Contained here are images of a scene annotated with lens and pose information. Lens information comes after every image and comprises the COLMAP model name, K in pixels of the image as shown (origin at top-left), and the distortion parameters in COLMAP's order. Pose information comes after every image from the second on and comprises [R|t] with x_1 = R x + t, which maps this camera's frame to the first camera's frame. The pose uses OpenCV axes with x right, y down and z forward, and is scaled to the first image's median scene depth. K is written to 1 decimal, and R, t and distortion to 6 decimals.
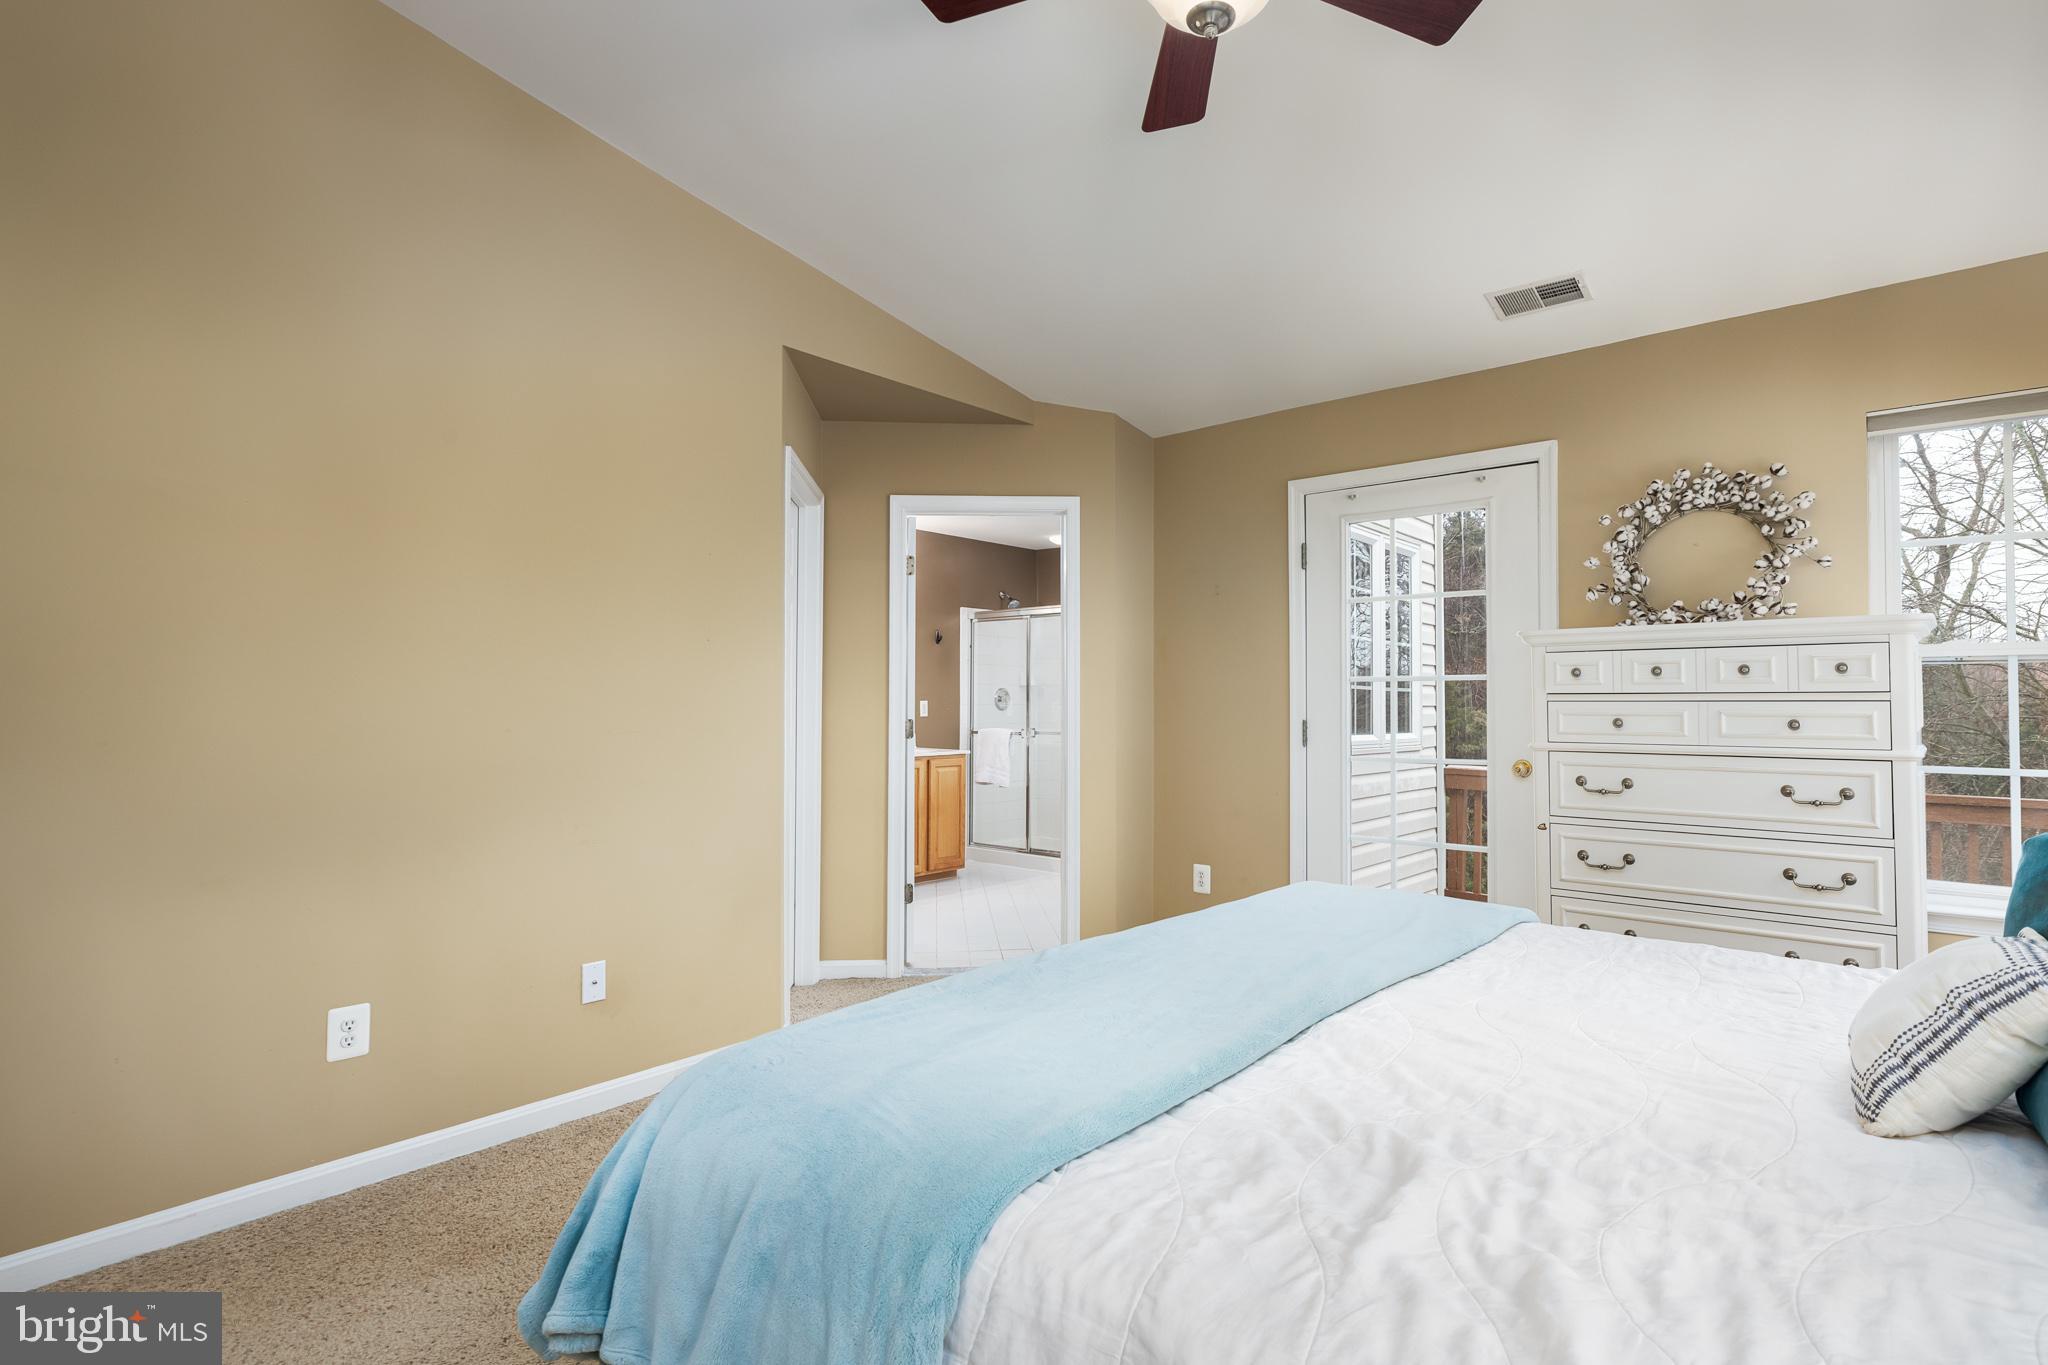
lens RADIAL K [[1013.5, 0, 1013.0], [0, 1013.5, 679.7], [0, 0, 1]] dist [-0.005132, -0.000416]
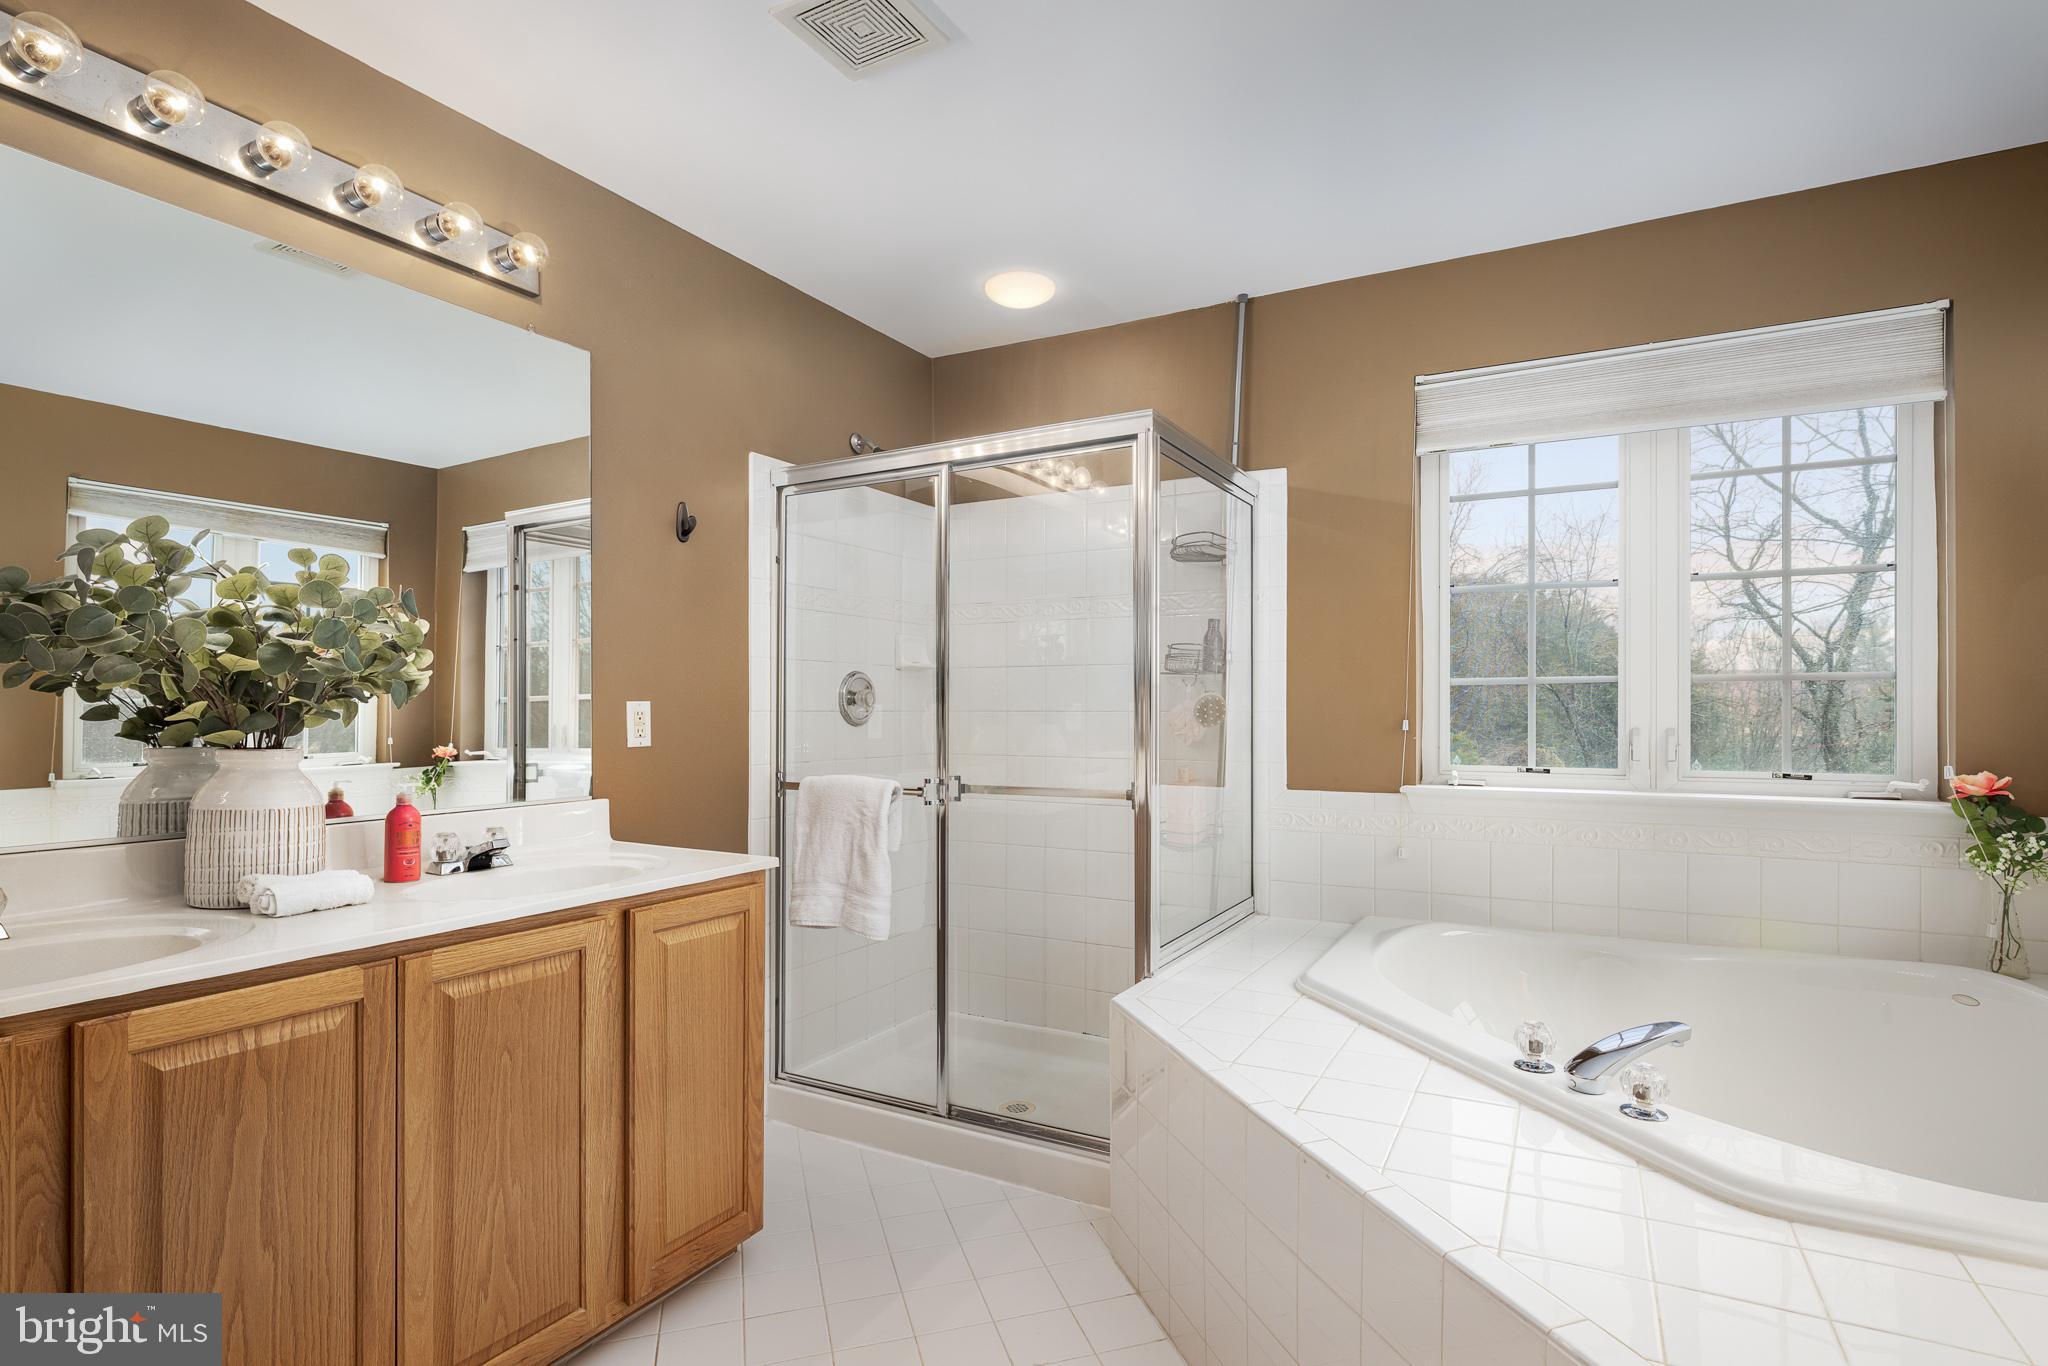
lens RADIAL K [[1013.5, 0, 1038.2], [0, 1013.5, 703.5], [0, 0, 1]] dist [-0.005132, -0.000416]
pose [[0.977330, -0.004837, 0.211668, -0.027827], [0.001972, 0.999904, 0.013742, 0.017213], [-0.211714, -0.013013, 0.977245, 0.628775]]
